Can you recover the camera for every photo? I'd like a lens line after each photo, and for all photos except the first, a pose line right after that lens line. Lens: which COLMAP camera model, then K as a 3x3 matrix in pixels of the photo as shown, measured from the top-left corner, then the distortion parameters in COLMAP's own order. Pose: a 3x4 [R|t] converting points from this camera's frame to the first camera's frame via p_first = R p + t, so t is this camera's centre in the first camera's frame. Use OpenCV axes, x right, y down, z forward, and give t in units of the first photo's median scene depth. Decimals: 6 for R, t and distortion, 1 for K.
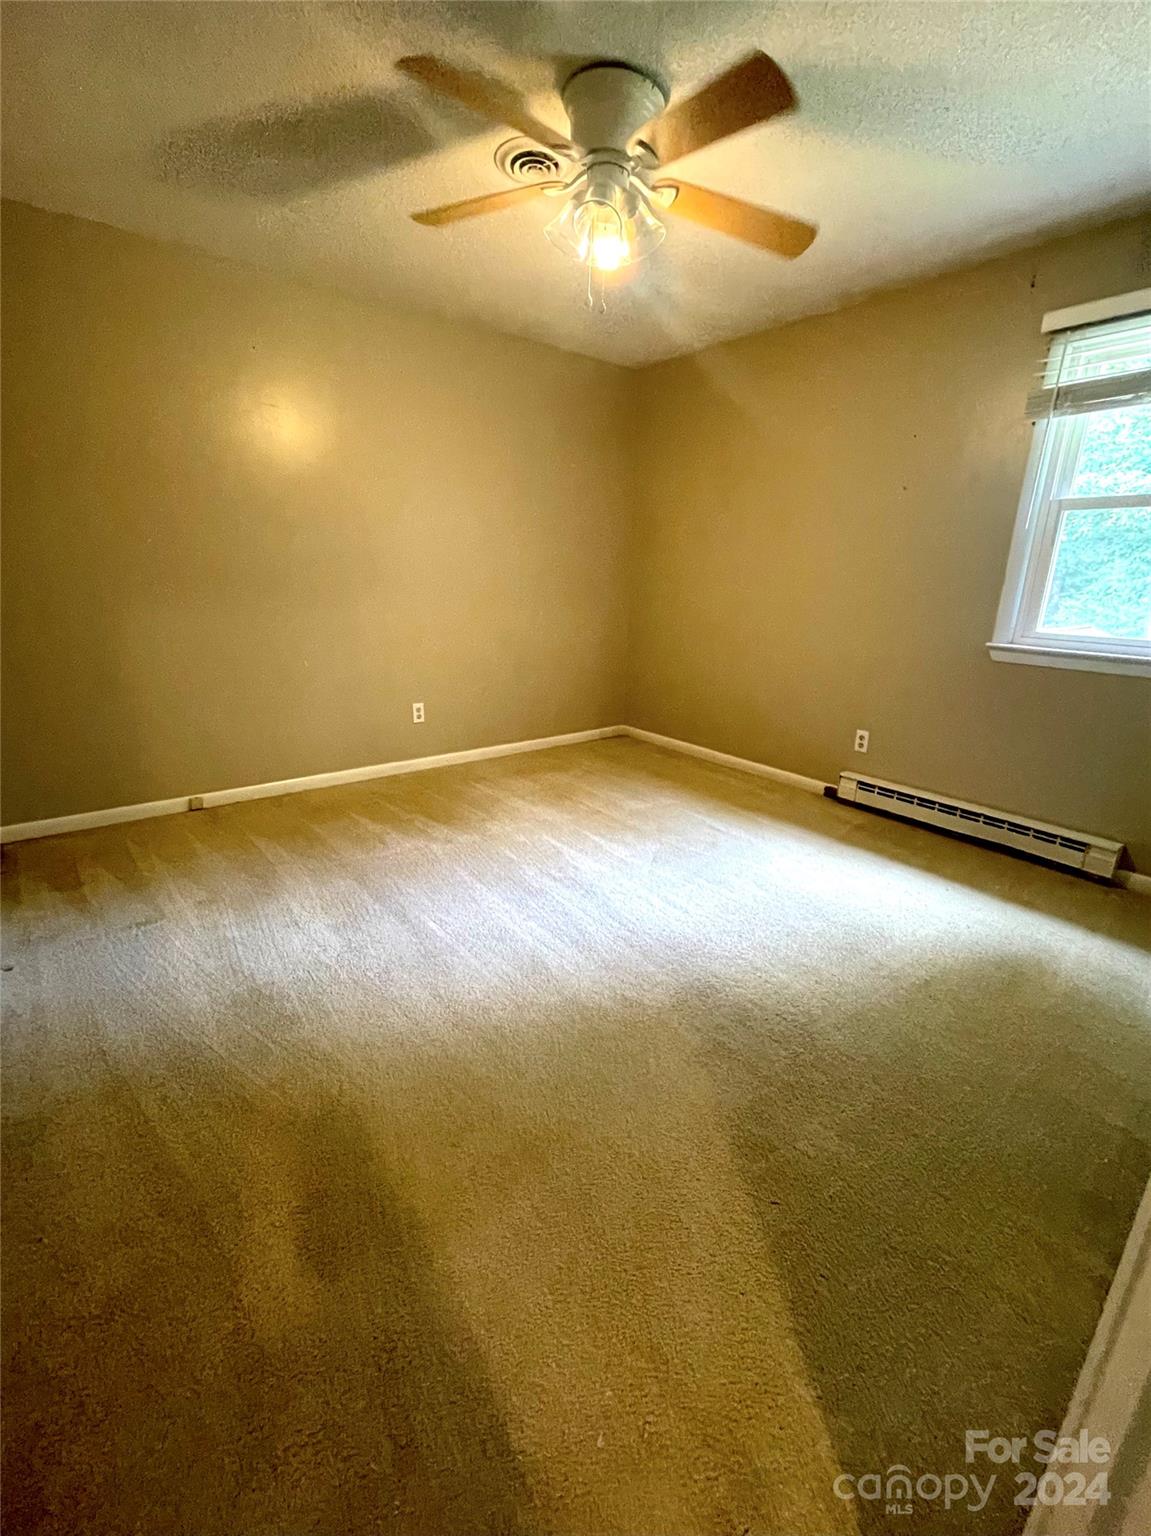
lens RADIAL K [[623.6, 0, 574.0], [0, 623.6, 752.8], [0, 0, 1]] dist [0.000158, -0.000096]
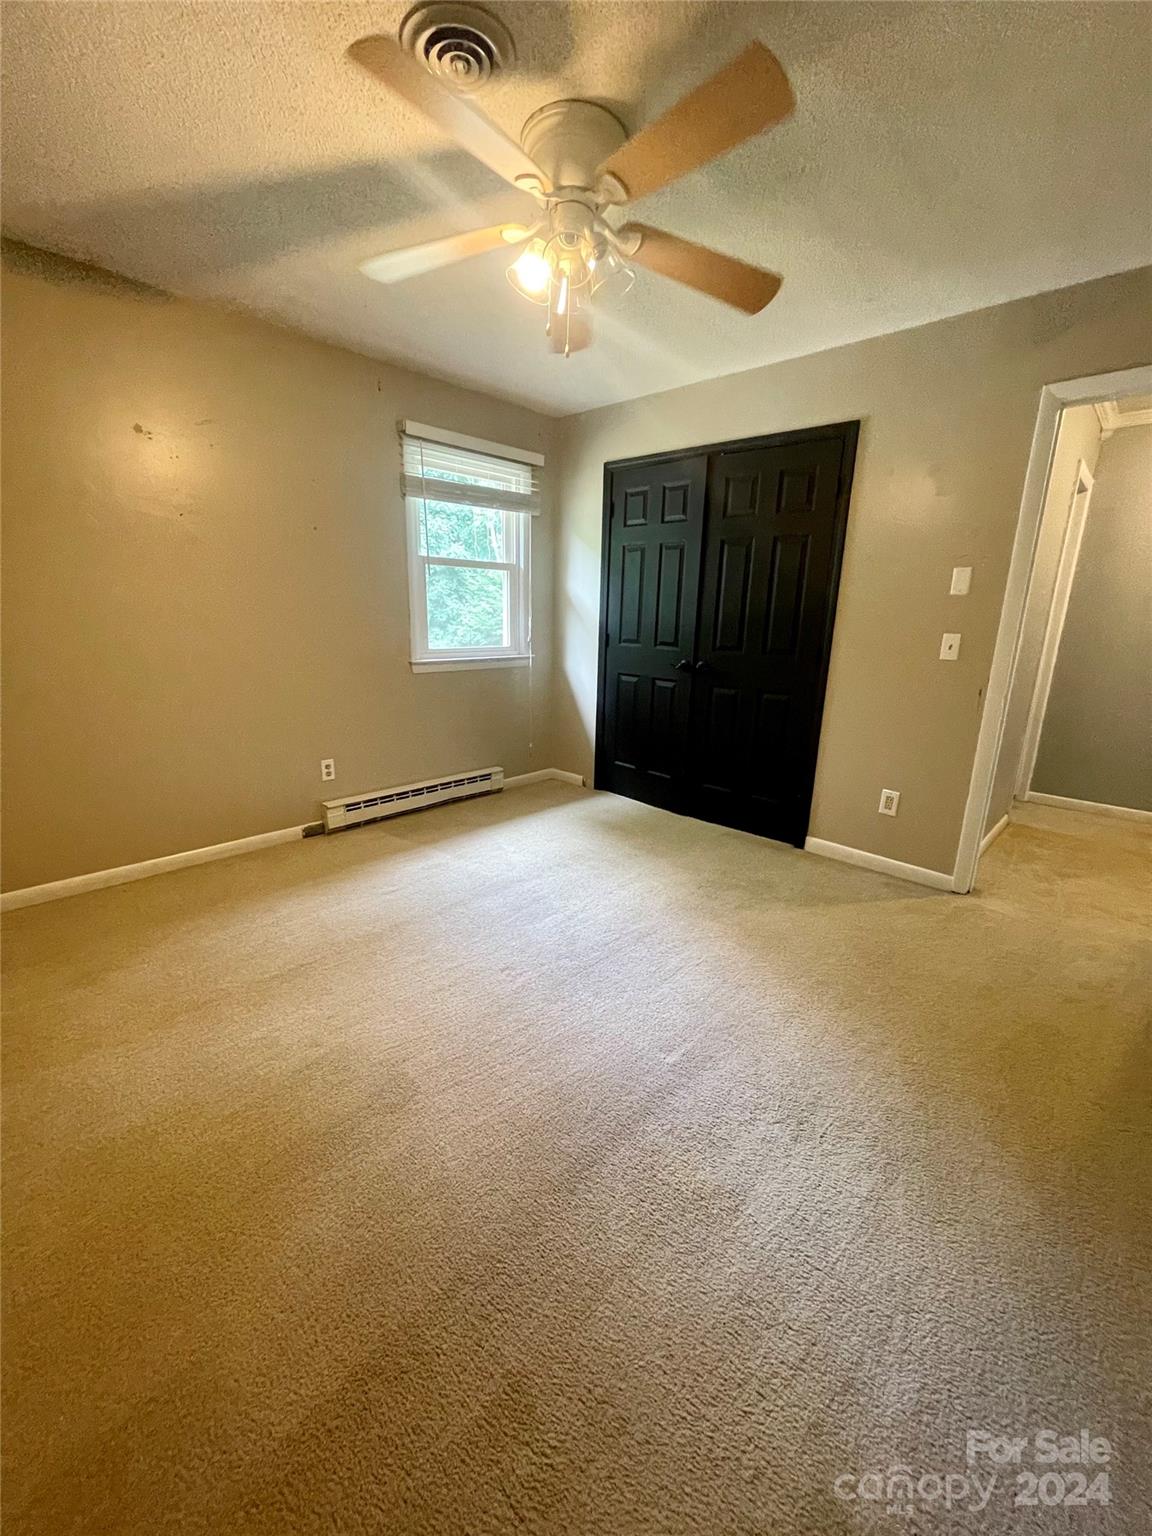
lens RADIAL K [[598.1, 0, 571.8], [0, 598.1, 764.6], [0, 0, 1]] dist [-0.007913, 0.006530]
pose [[-0.084396, -0.271653, 0.958688, -0.649572], [0.270442, 0.919761, 0.284430, -0.248627], [-0.959030, 0.283274, -0.004158, 0.765208]]
